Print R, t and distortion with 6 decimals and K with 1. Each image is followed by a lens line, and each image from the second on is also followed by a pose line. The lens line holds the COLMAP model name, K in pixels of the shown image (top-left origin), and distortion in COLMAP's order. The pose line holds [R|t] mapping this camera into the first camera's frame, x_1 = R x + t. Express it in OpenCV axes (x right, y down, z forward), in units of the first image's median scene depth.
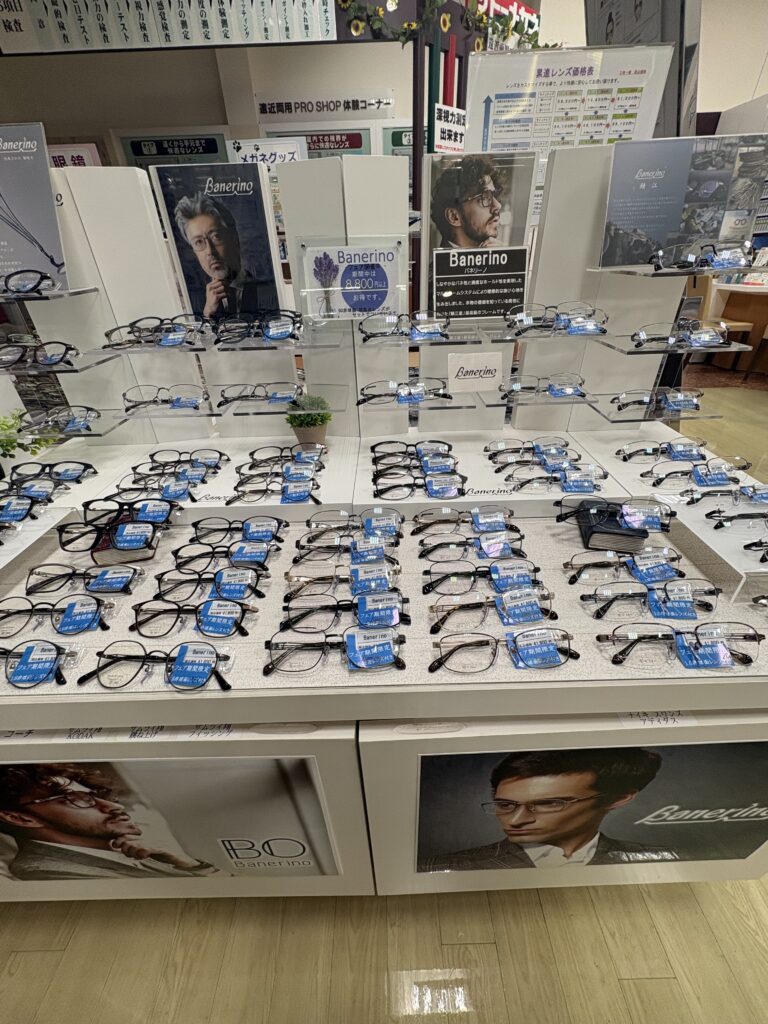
lens RADIAL K [[405.5, 0, 384.5], [0, 405.5, 507.8], [0, 0, 1]] dist [0.001162, -0.000375]
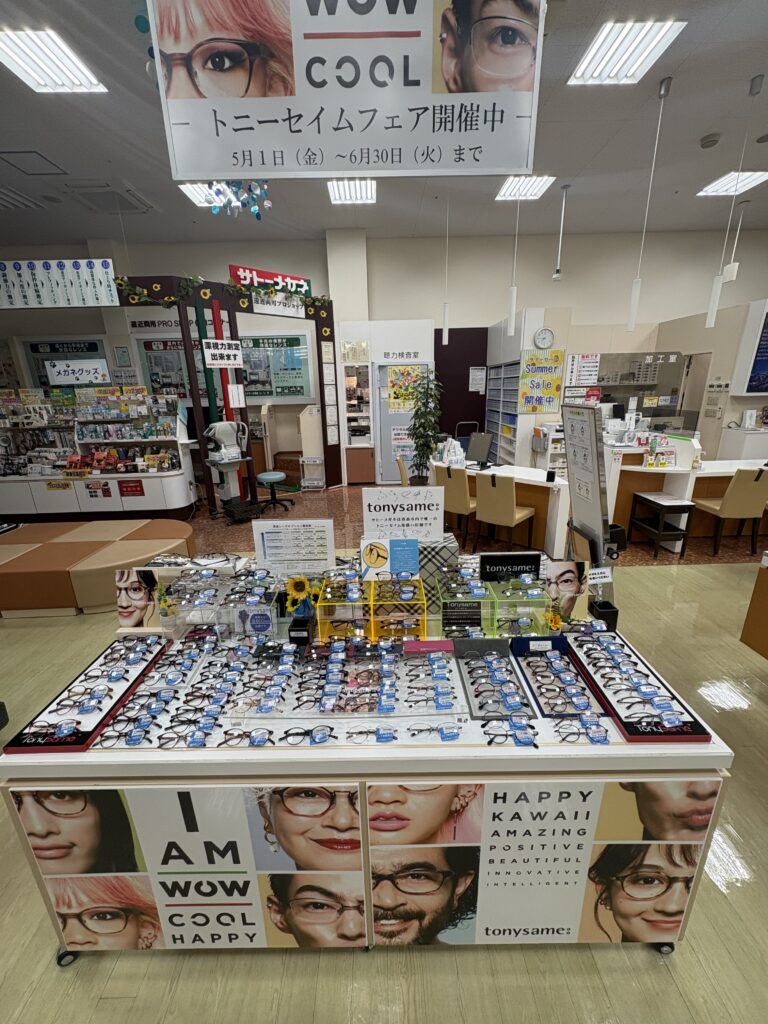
lens RADIAL K [[405.5, 0, 384.5], [0, 405.5, 507.8], [0, 0, 1]] dist [0.001162, -0.000375]
pose [[0.999972, 0.005130, 0.005429, 0.570767], [-0.003514, 0.964490, -0.264096, -0.075140], [-0.006591, 0.264070, 0.964481, -0.129137]]
